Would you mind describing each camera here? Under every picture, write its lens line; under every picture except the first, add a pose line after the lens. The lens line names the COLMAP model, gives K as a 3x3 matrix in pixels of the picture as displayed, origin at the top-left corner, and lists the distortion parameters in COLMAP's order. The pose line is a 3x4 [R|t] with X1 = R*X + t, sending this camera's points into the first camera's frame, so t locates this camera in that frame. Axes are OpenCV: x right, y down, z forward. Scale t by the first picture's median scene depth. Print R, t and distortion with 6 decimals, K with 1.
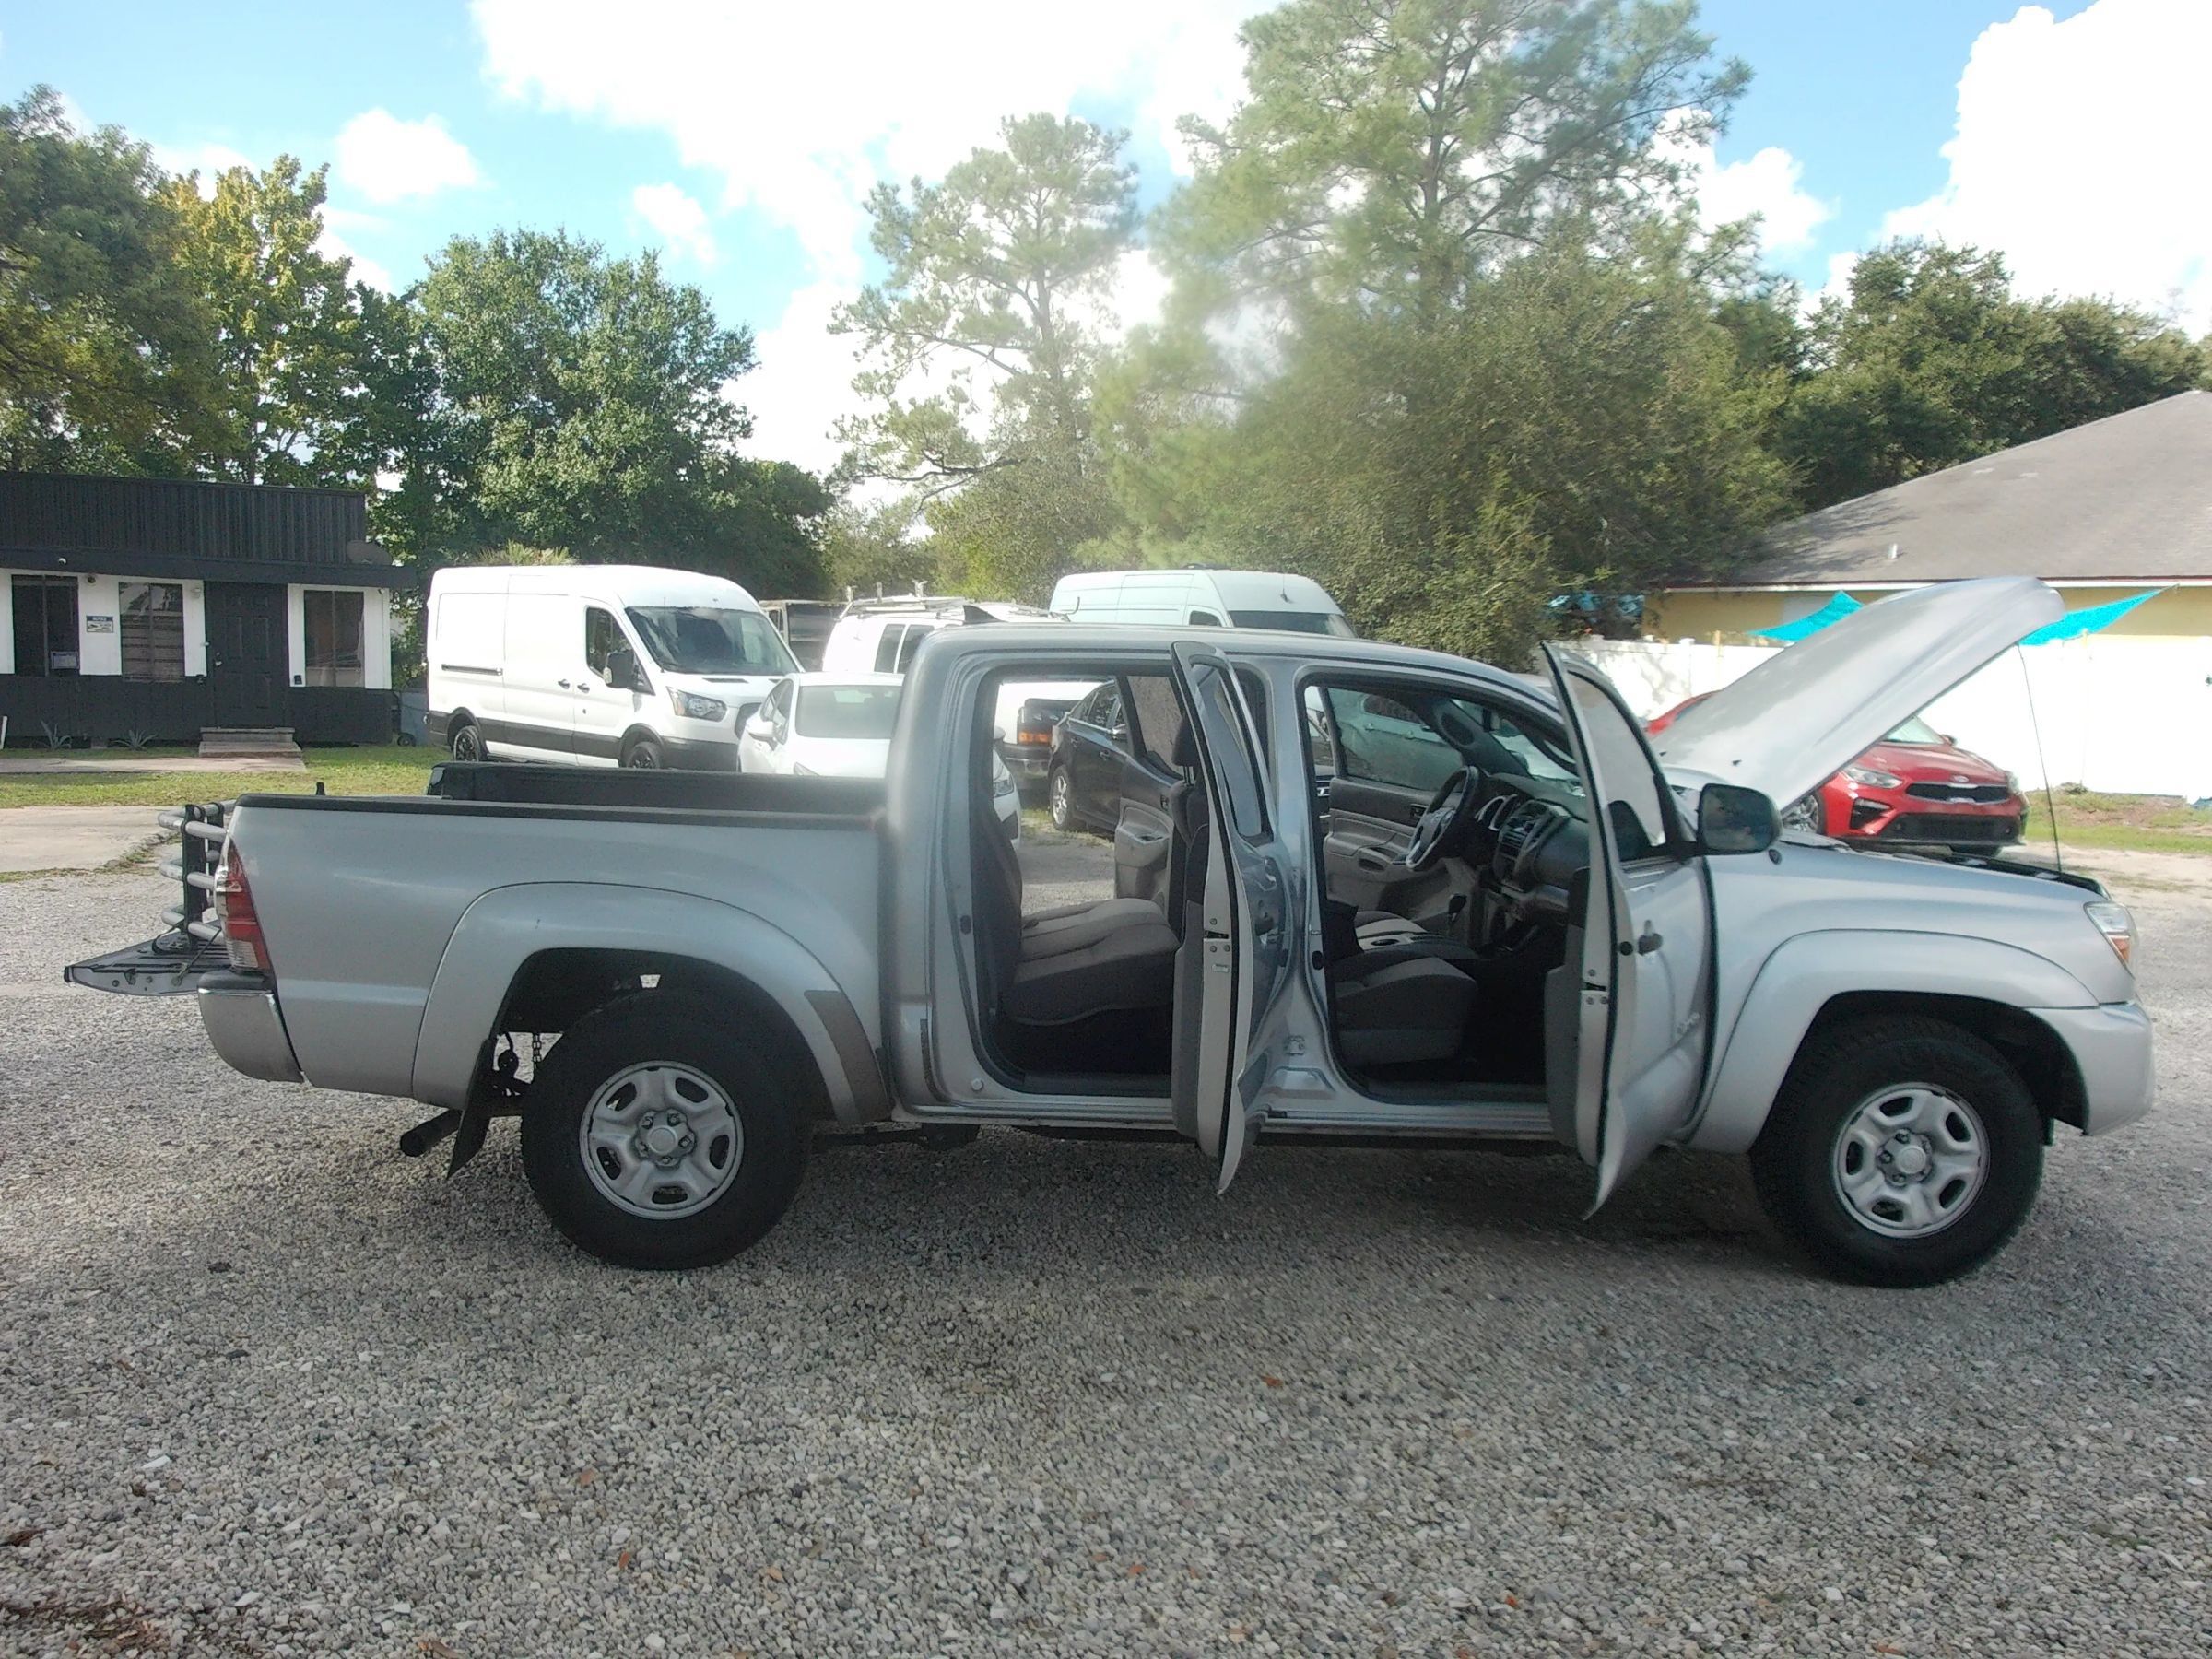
lens RADIAL K [[1810.7, 0, 1086.6], [0, 1810.7, 834.6], [0, 0, 1]] dist [0.042317, -0.089205]
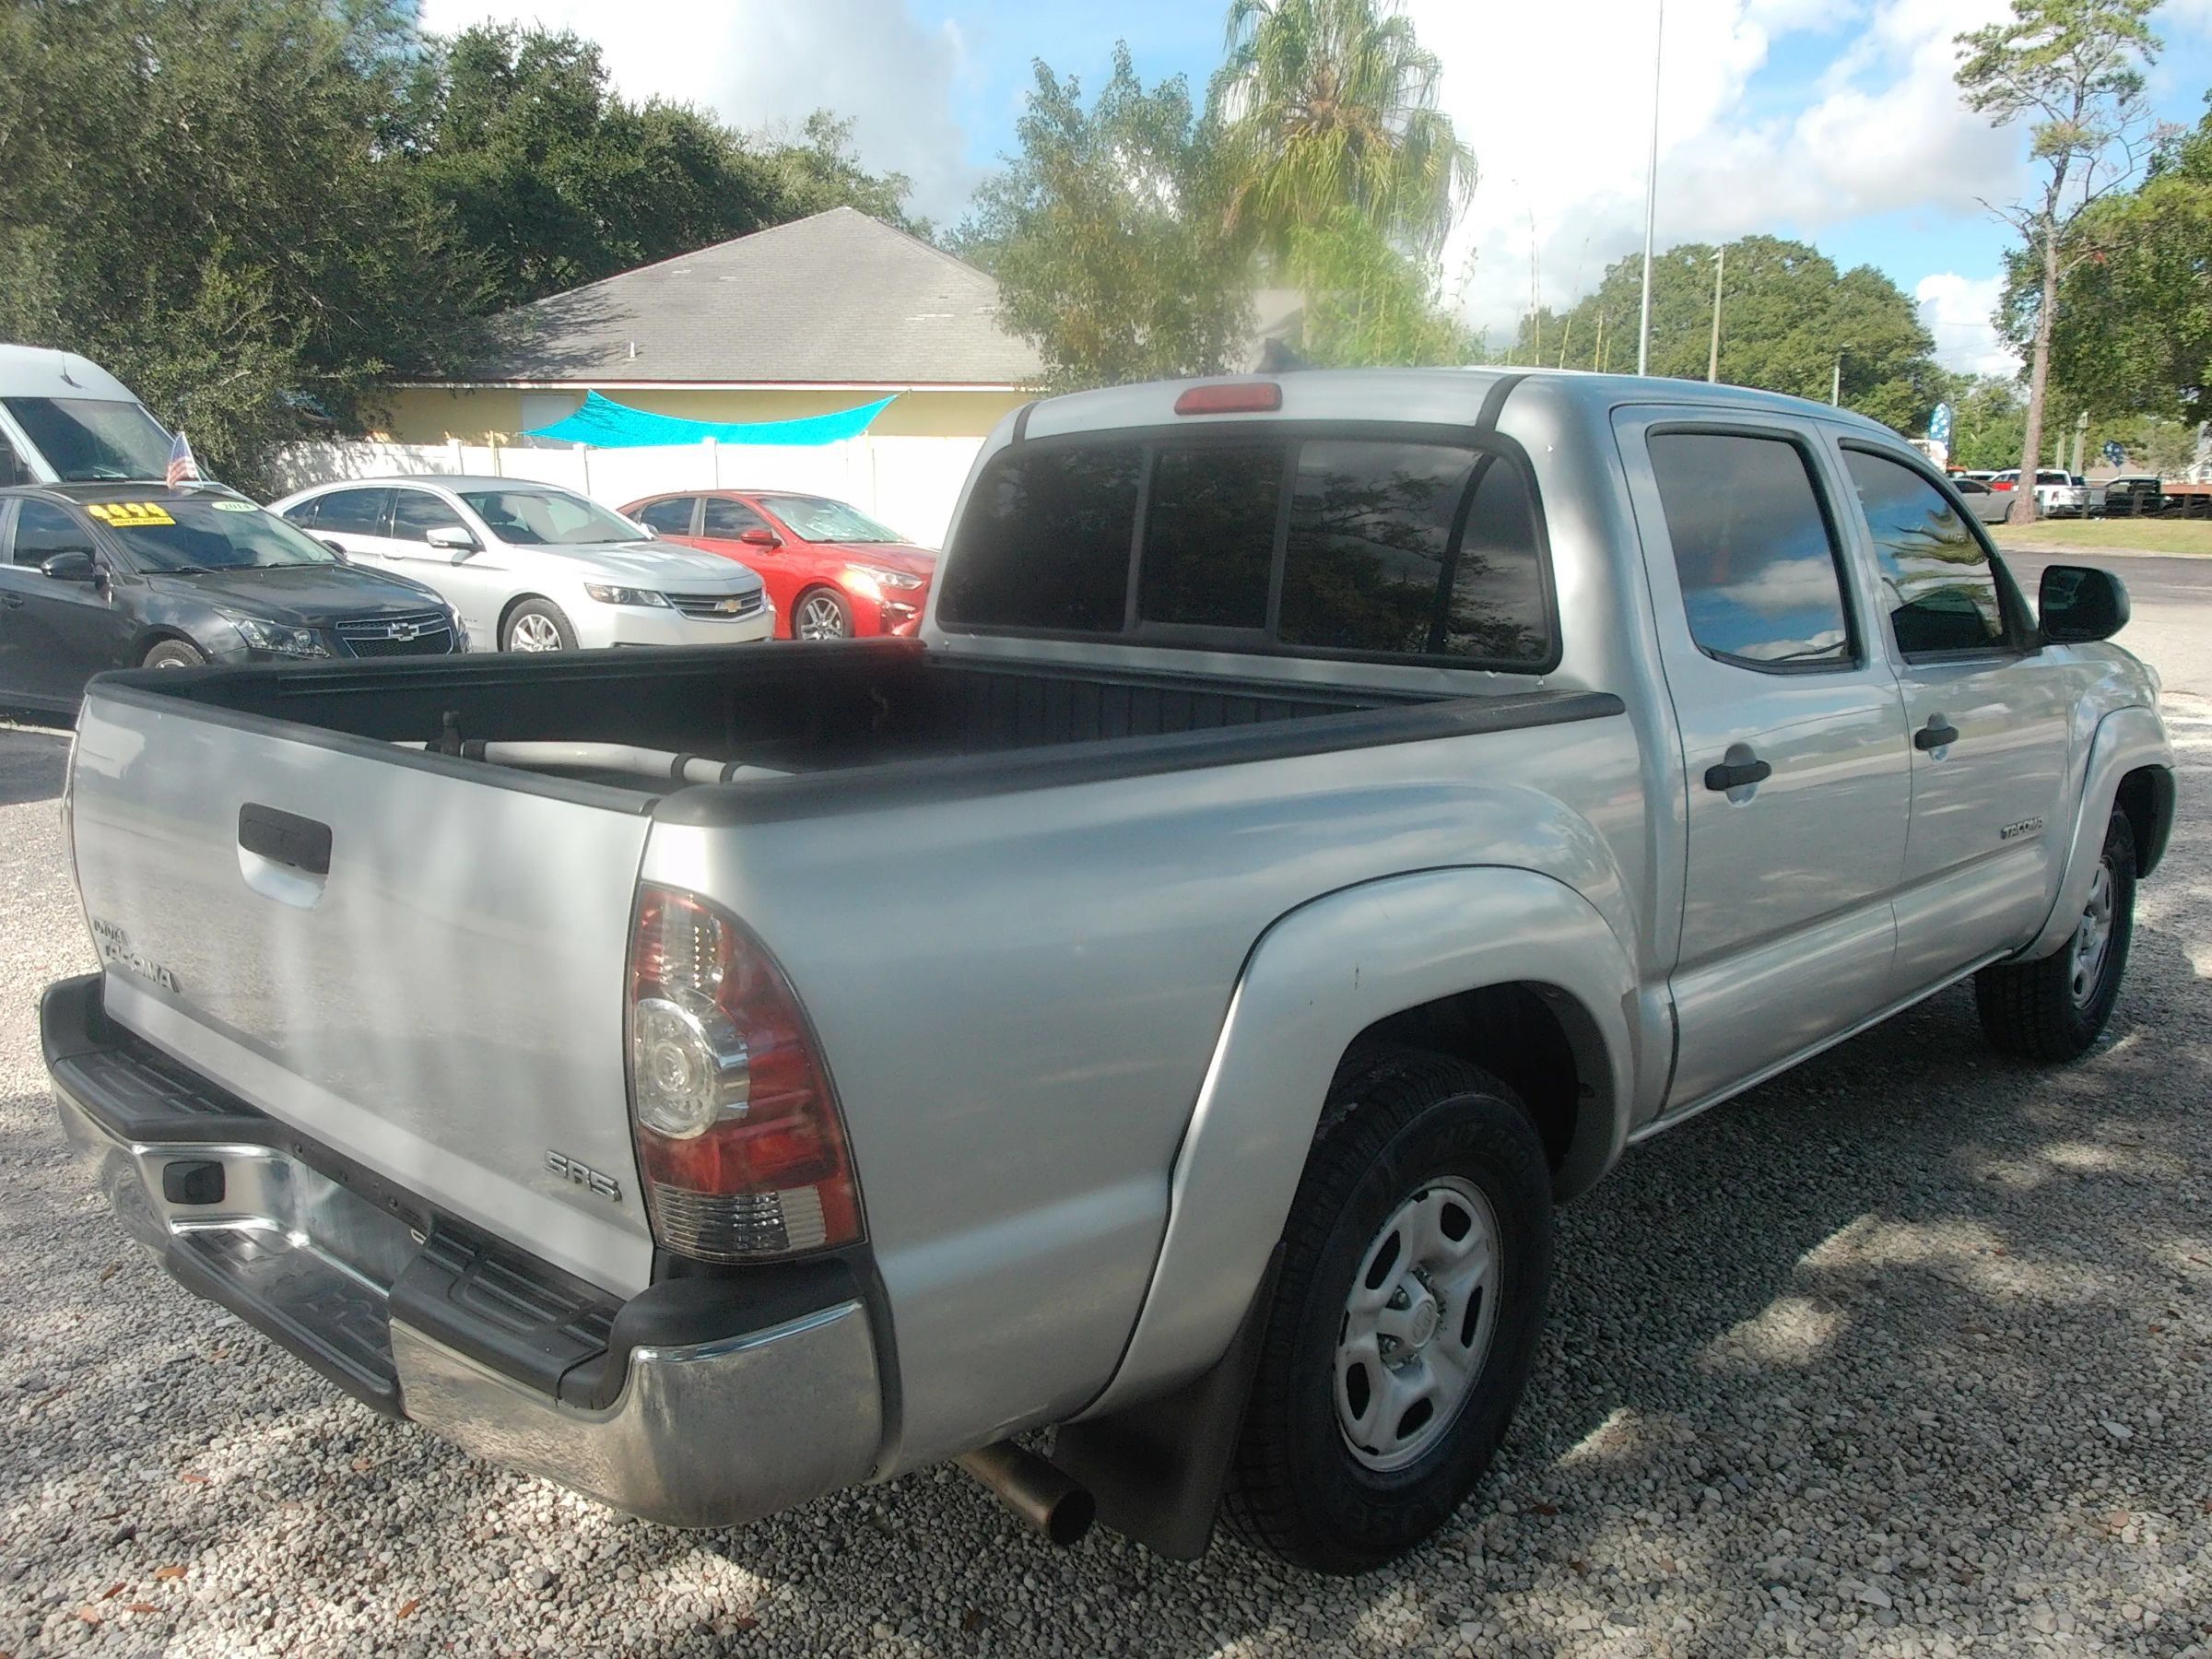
lens RADIAL K [[1814.3, 0, 1093.5], [0, 1814.3, 848.9], [0, 0, 1]] dist [0.040185, -0.089884]
pose [[0.692656, -0.156559, 0.704072, -0.106580], [0.078572, 0.986727, 0.142113, -0.009156], [-0.716976, -0.043115, 0.695763, 0.114418]]
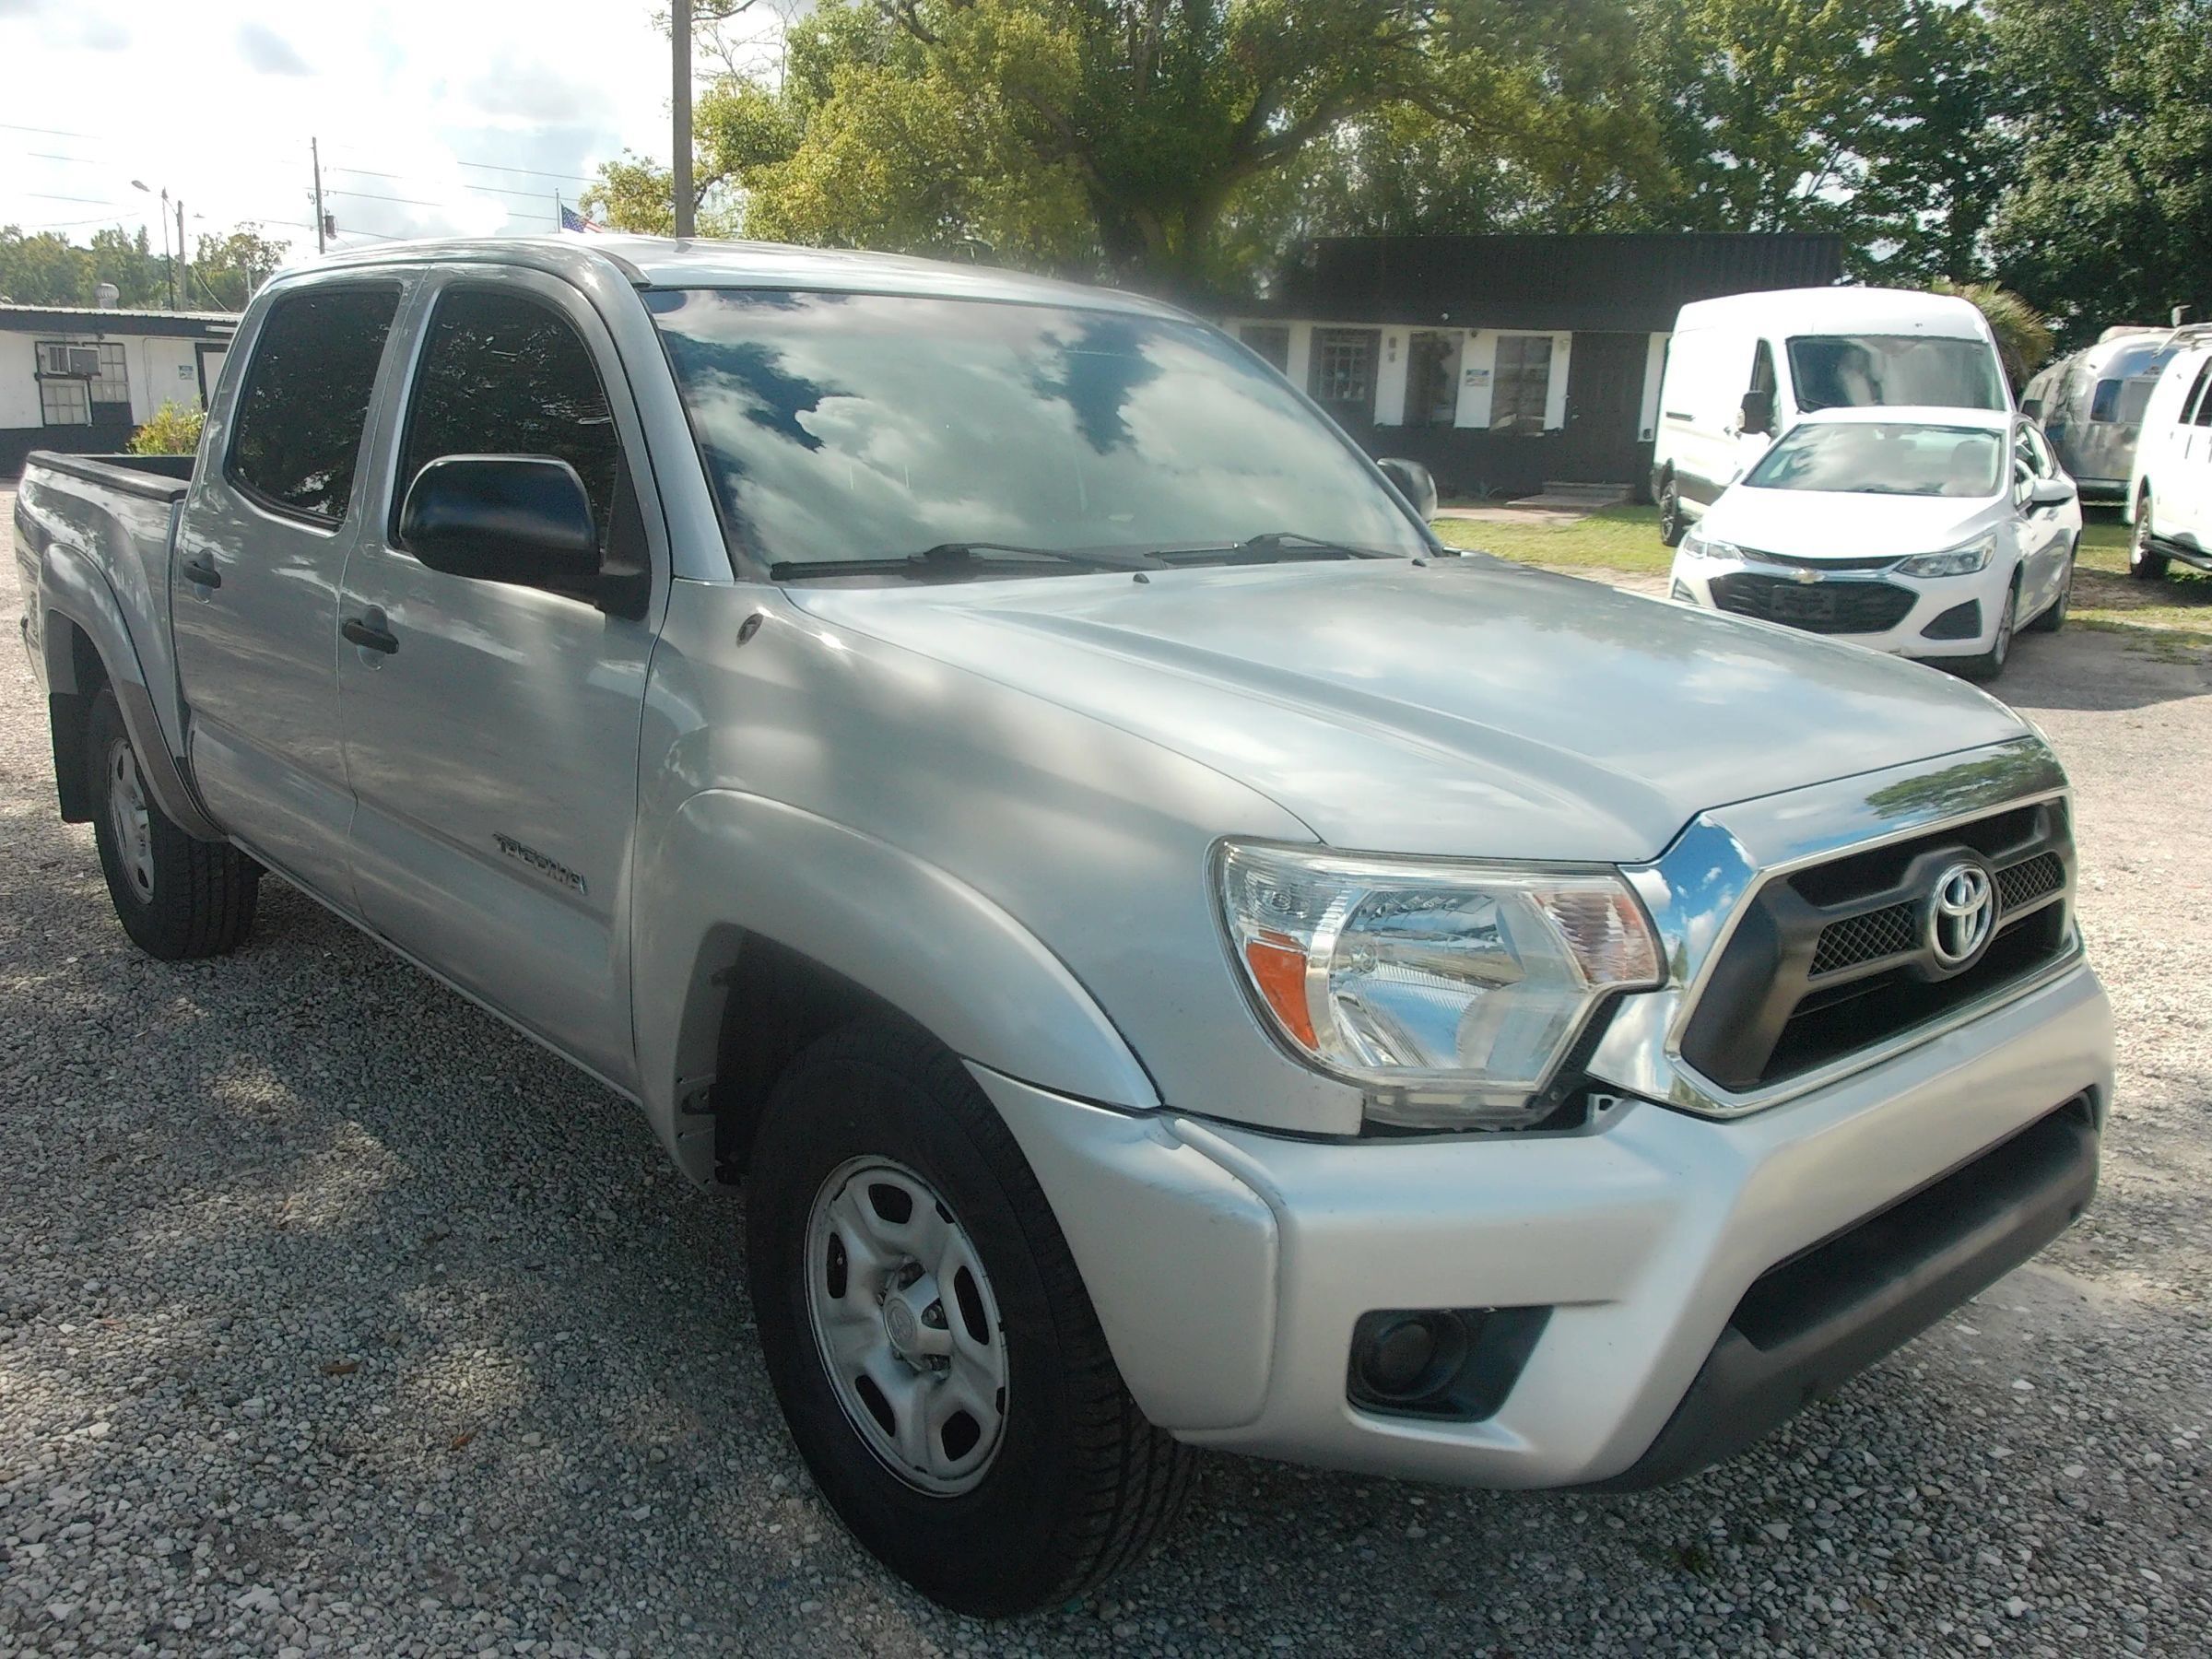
lens RADIAL K [[1814.3, 0, 1093.5], [0, 1814.3, 848.9], [0, 0, 1]] dist [0.040185, -0.089884]
pose [[0.648497, 0.175799, -0.740639, 0.134071], [-0.078502, 0.983224, 0.164644, -0.003275], [0.757158, -0.048630, 0.651419, 0.122537]]
